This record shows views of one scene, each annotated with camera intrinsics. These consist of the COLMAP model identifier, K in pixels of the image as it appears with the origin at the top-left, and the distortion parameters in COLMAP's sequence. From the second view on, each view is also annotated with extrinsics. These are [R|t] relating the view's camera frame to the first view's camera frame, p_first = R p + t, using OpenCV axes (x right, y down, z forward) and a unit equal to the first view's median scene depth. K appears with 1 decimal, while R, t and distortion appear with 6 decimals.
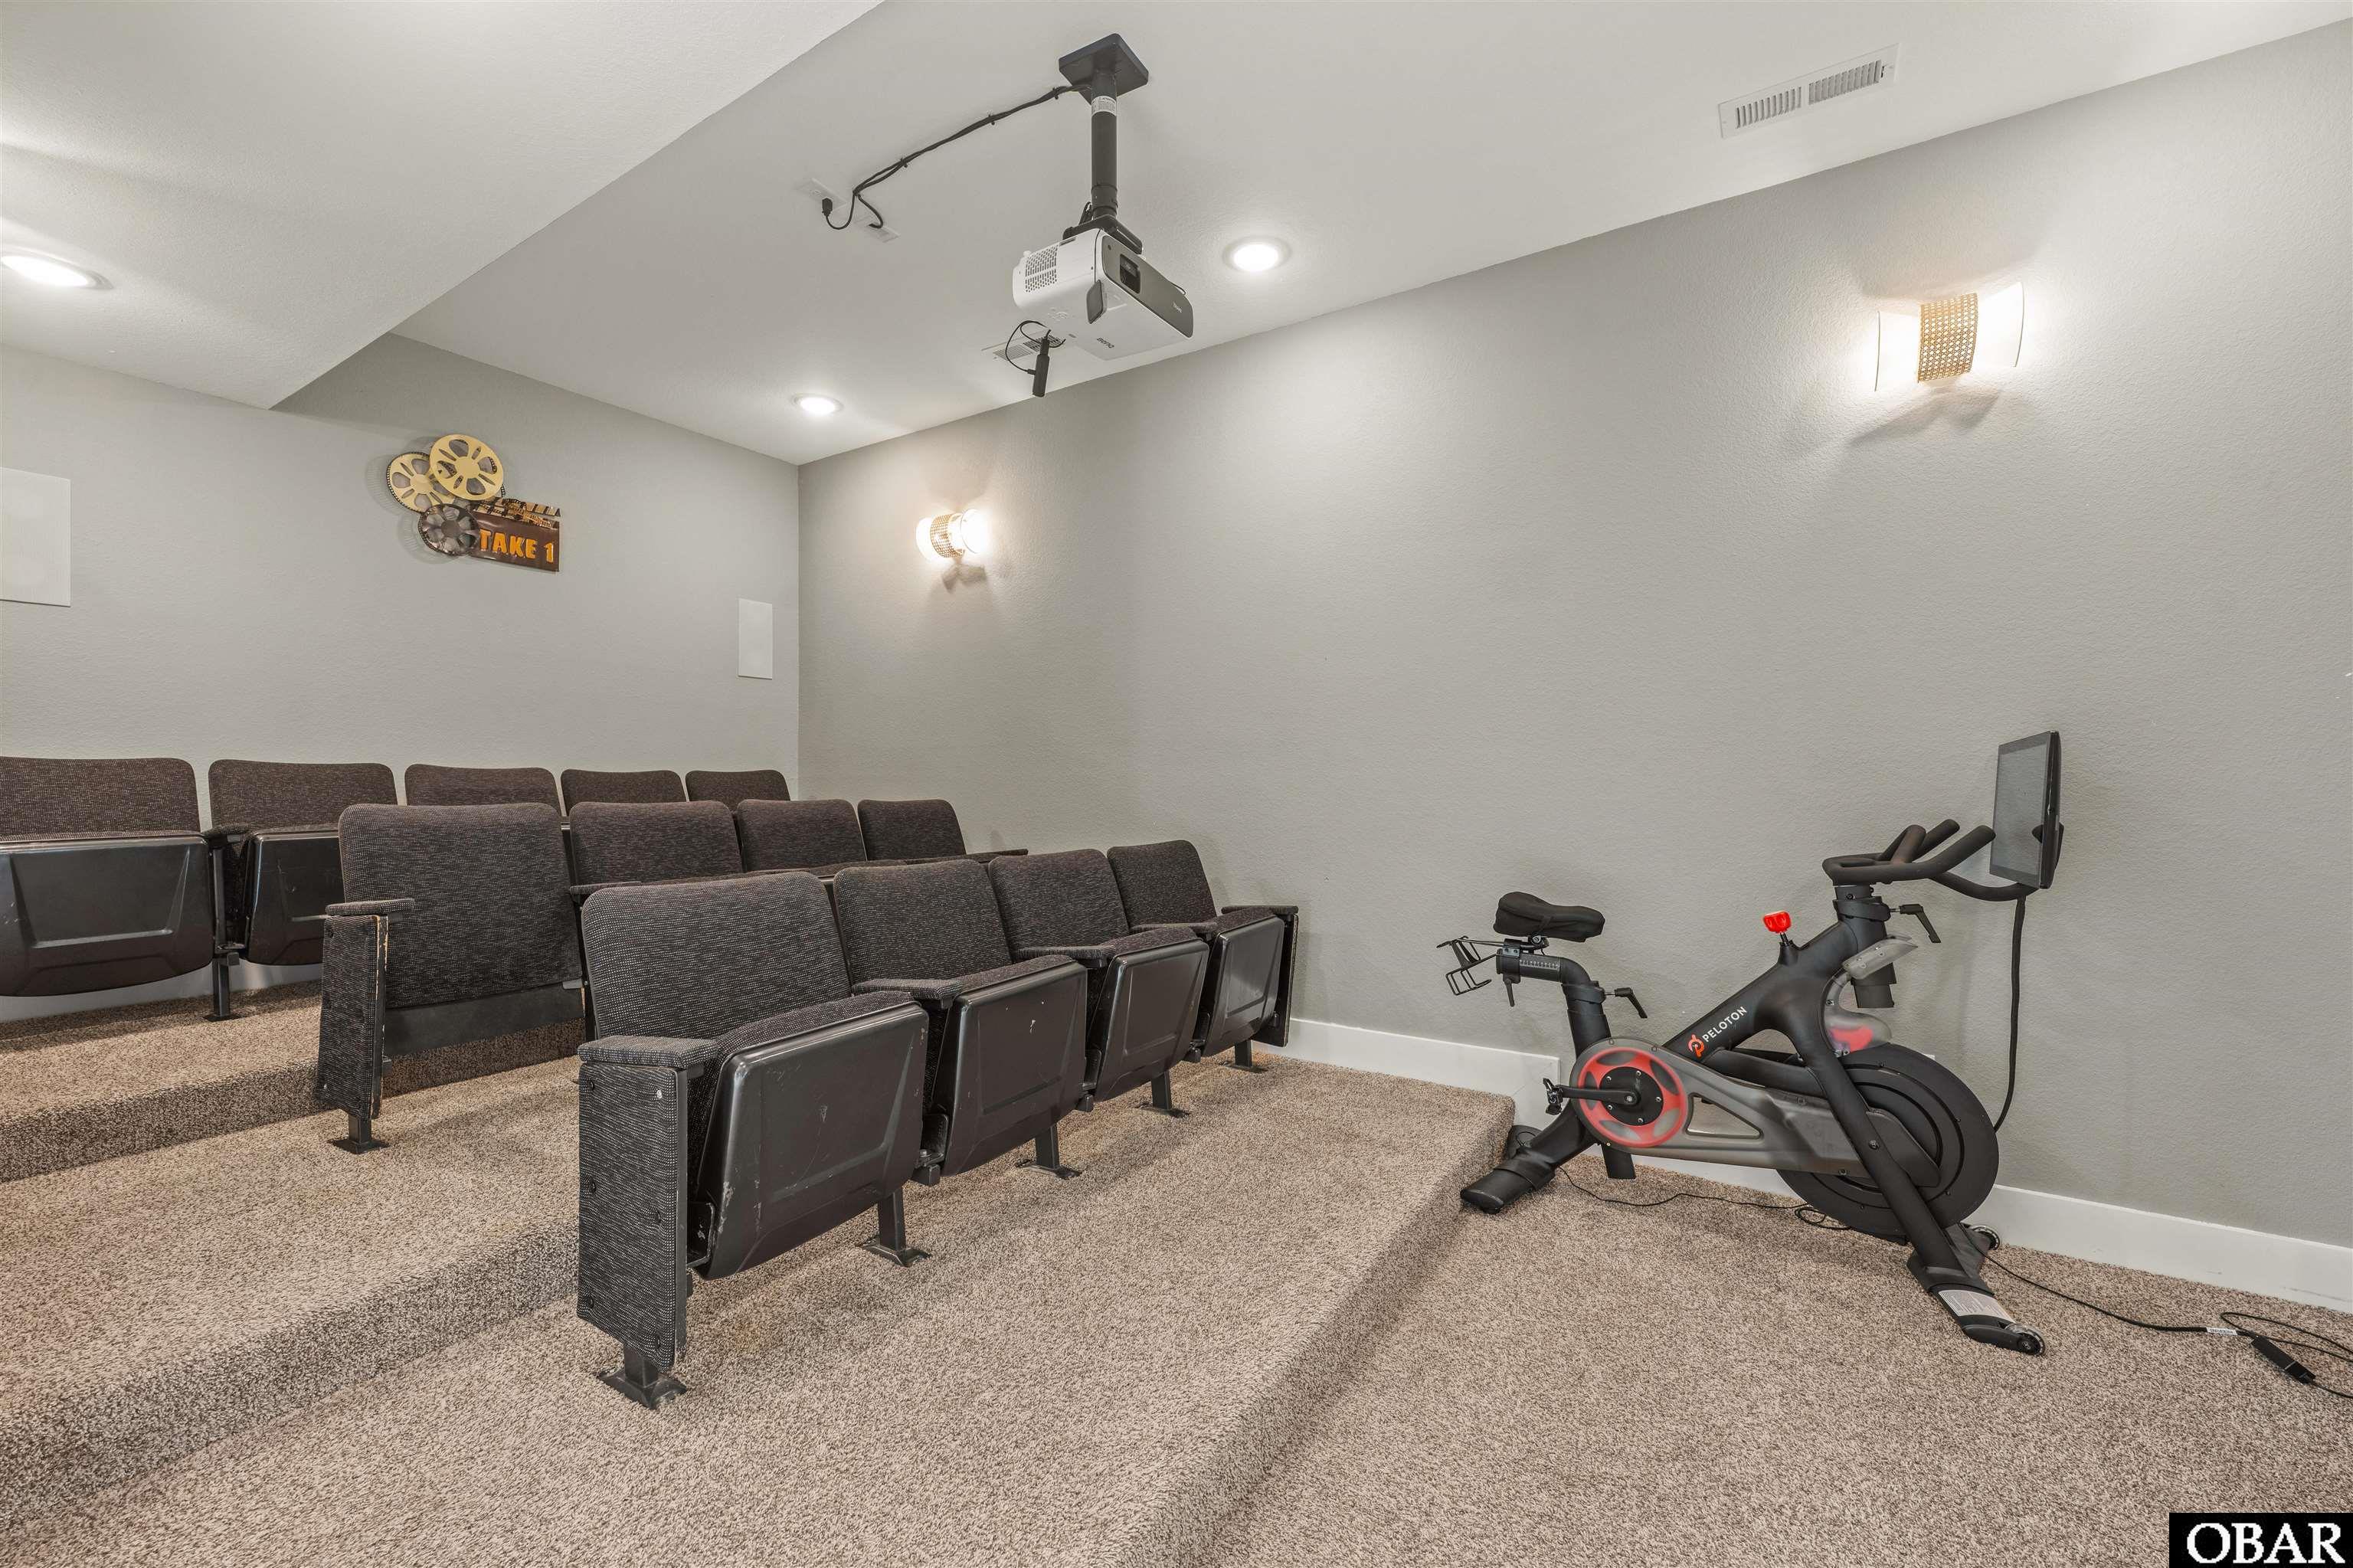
lens RADIAL K [[960.5, 0, 1157.4], [0, 960.5, 771.8], [0, 0, 1]] dist [-0.001135, -0.000062]
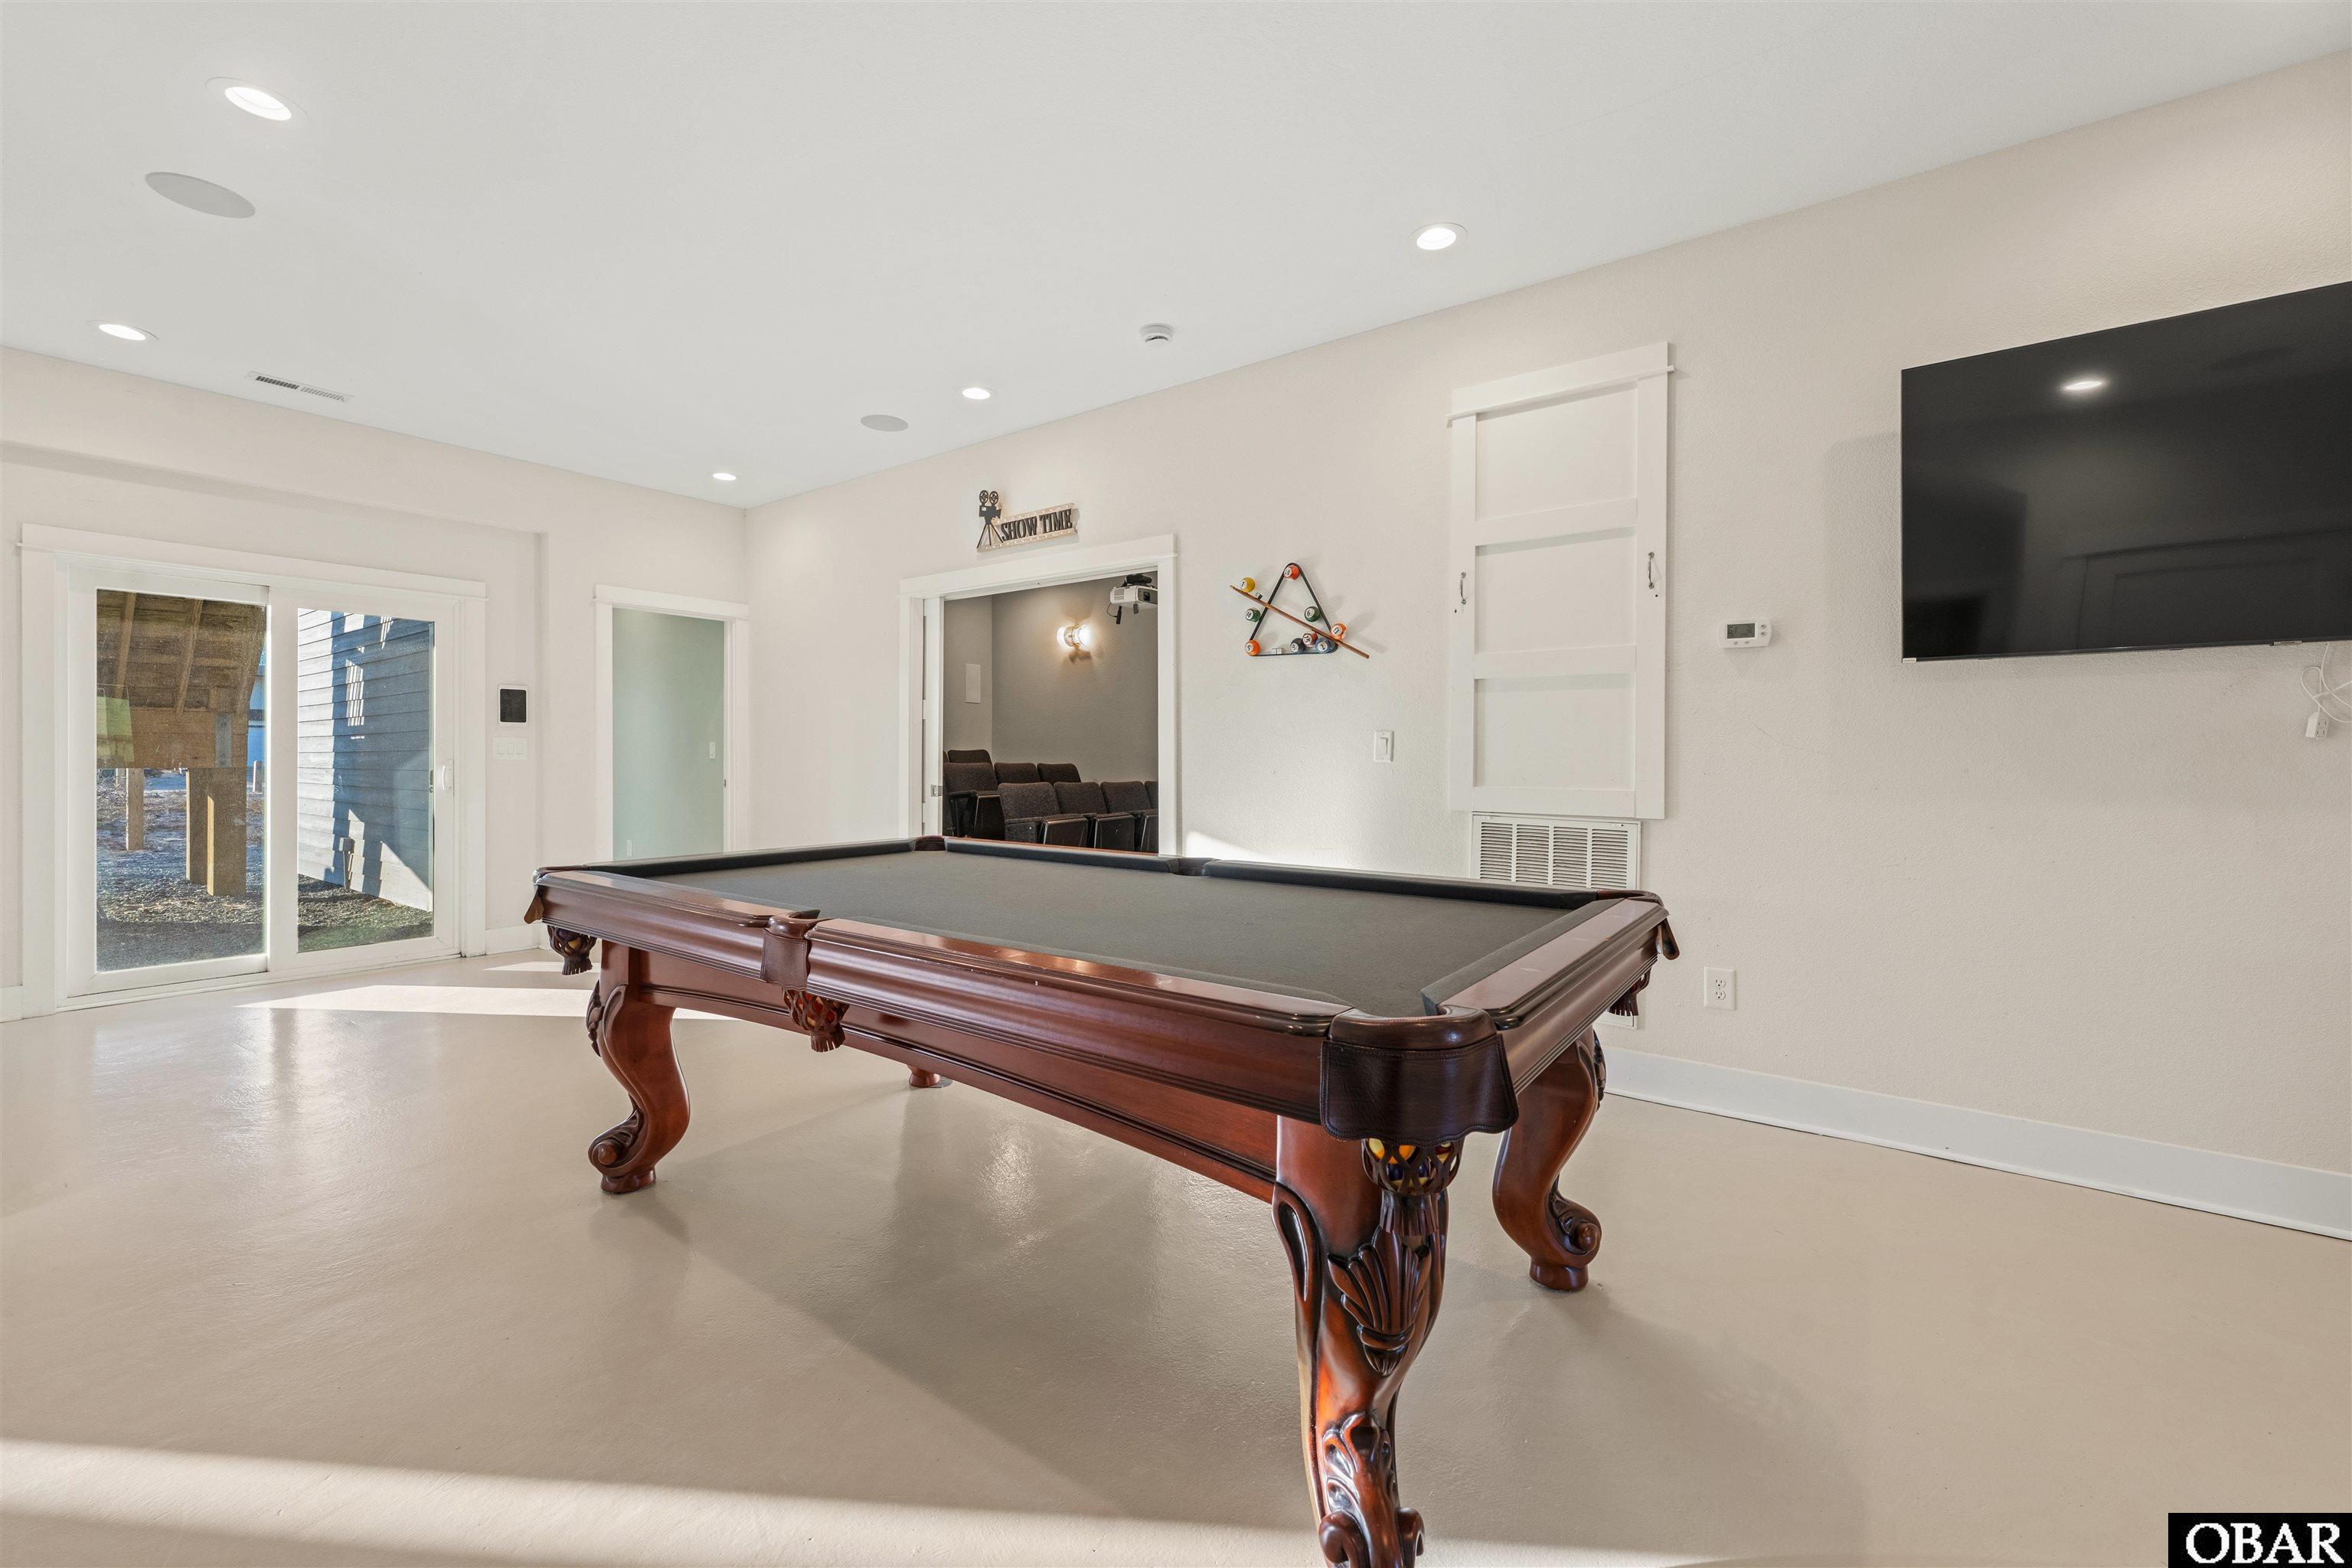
lens RADIAL K [[960.1, 0, 1156.9], [0, 960.1, 771.8], [0, 0, 1]] dist [-0.001135, -0.000062]
pose [[0.997351, 0.002385, -0.072701, 0.196561], [-0.000645, 0.999713, 0.023943, -0.007952], [0.072737, -0.023833, 0.997066, -1.815376]]
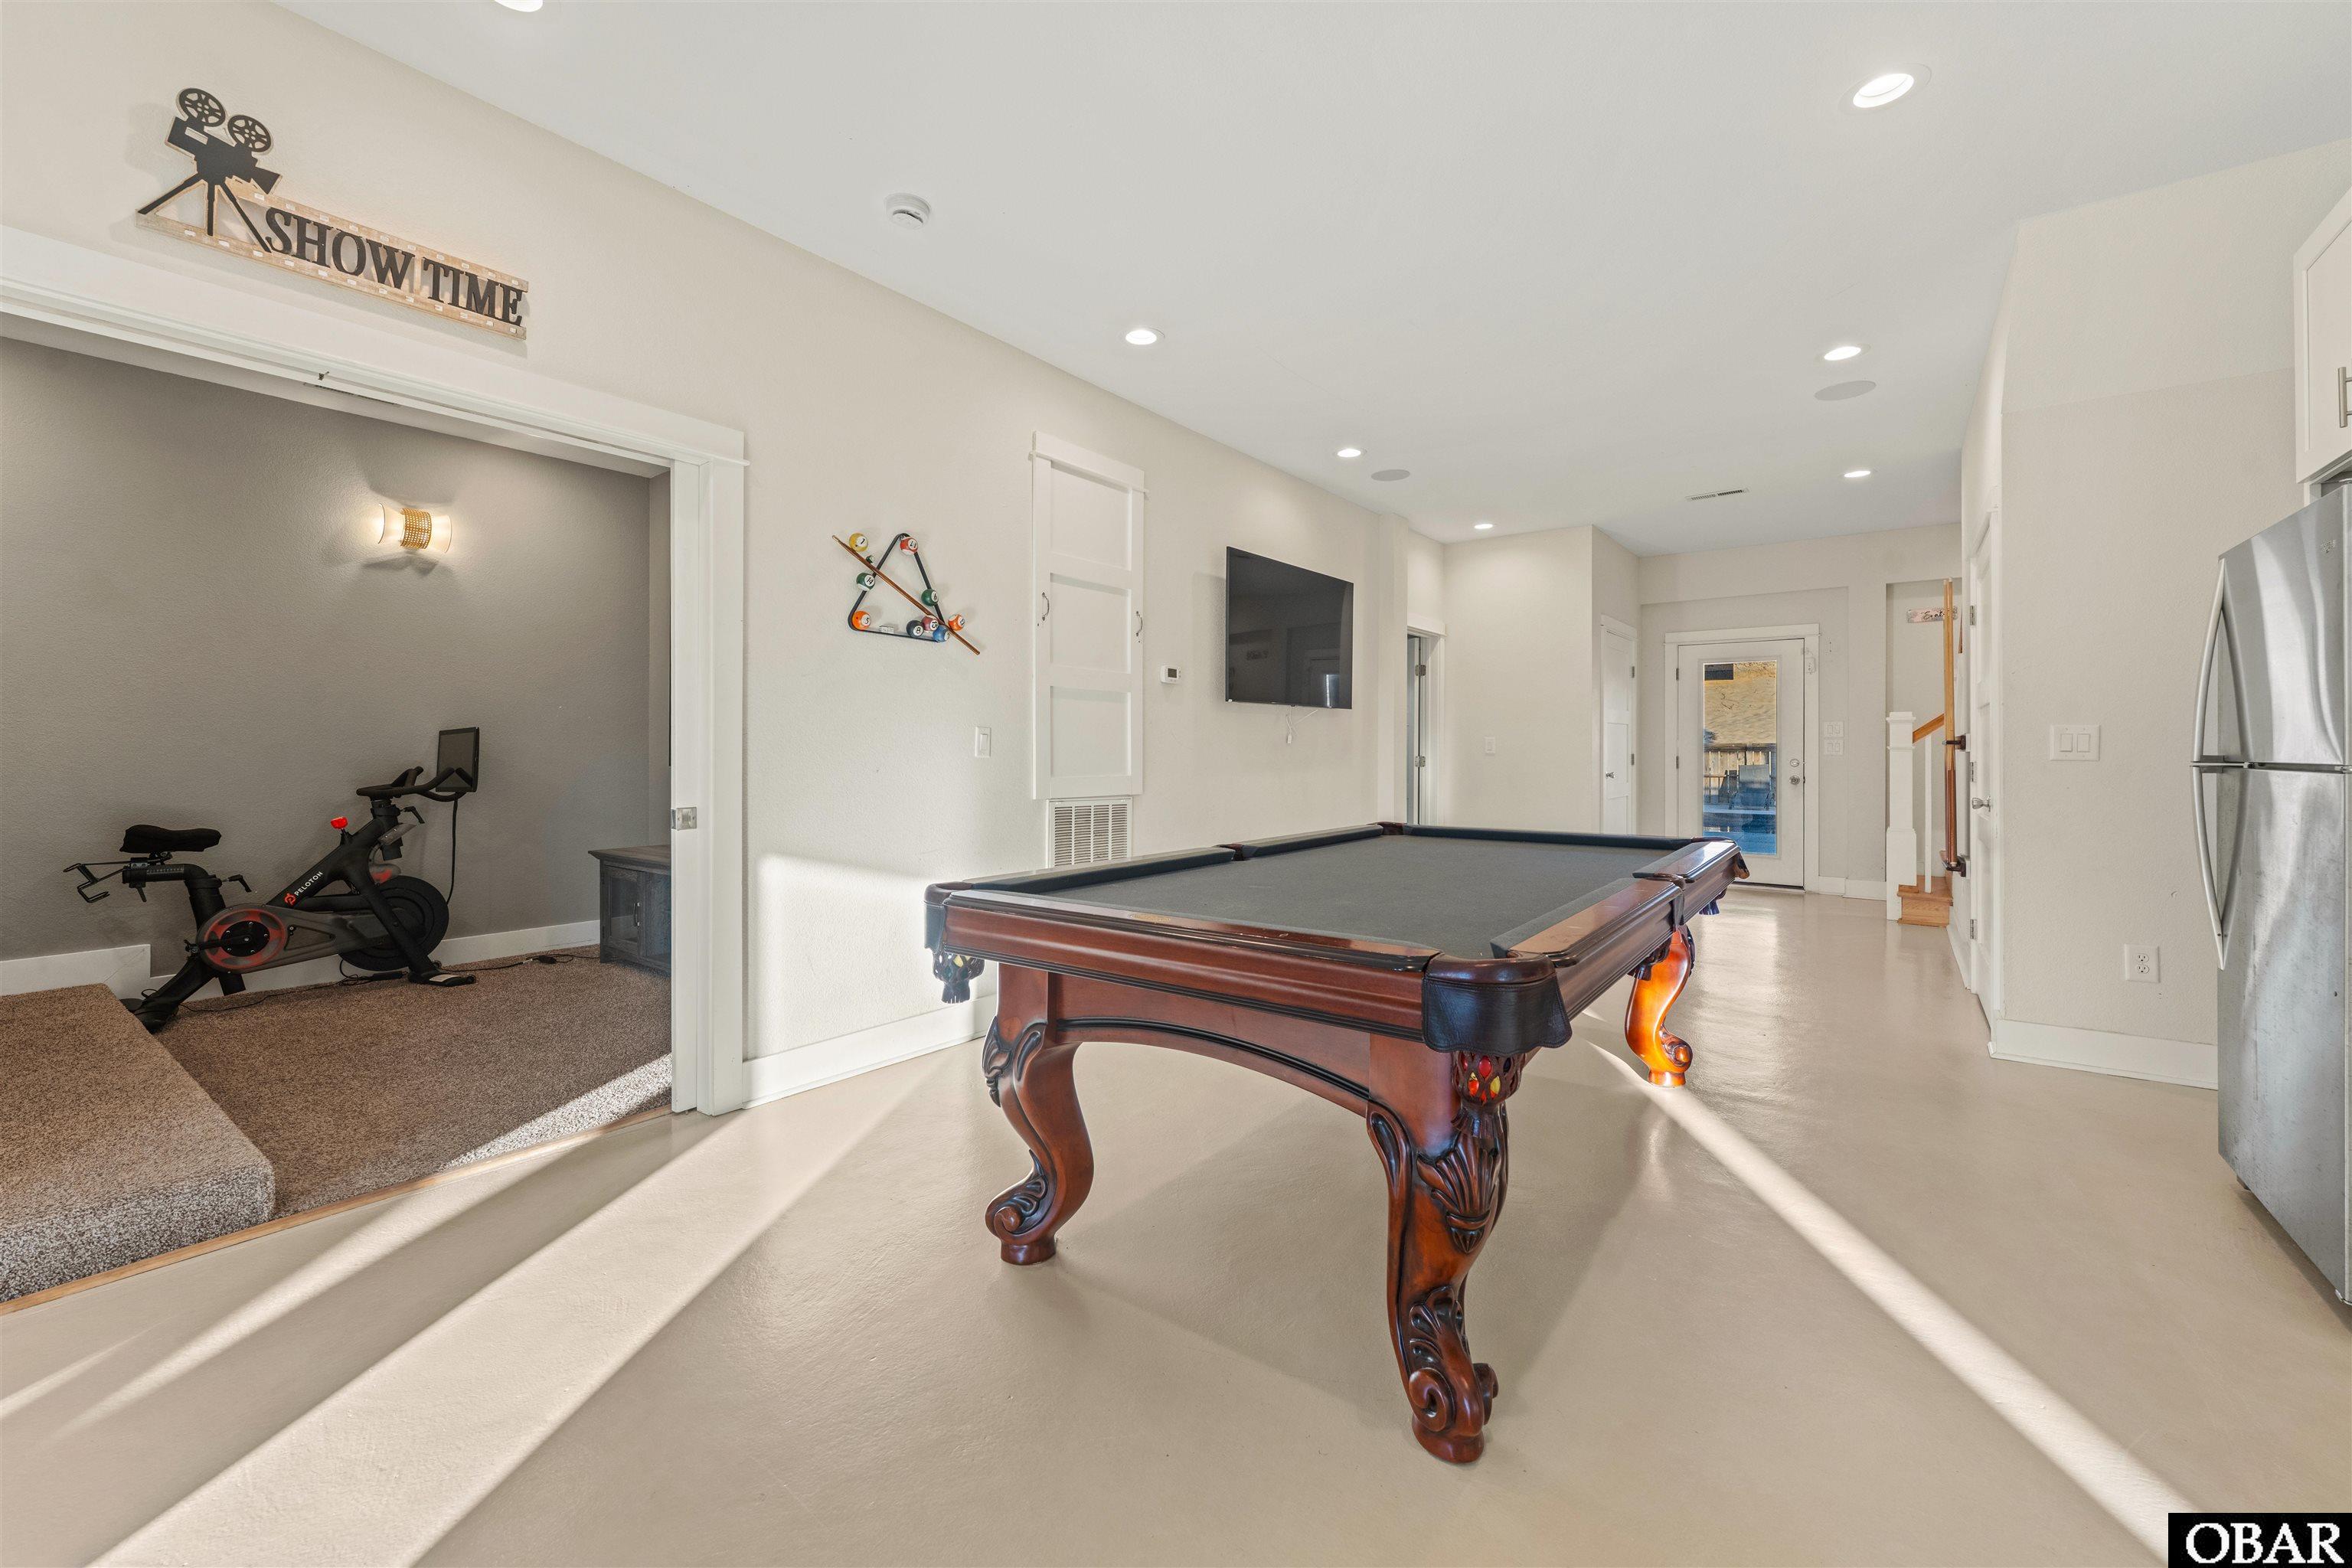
lens RADIAL K [[960.1, 0, 1156.9], [0, 960.1, 771.8], [0, 0, 1]] dist [-0.001135, -0.000062]
pose [[0.076947, -0.020221, 0.996830, -1.060627], [-0.011100, 0.999715, 0.021137, 0.000451], [-0.996973, -0.012691, 0.076701, -0.705928]]
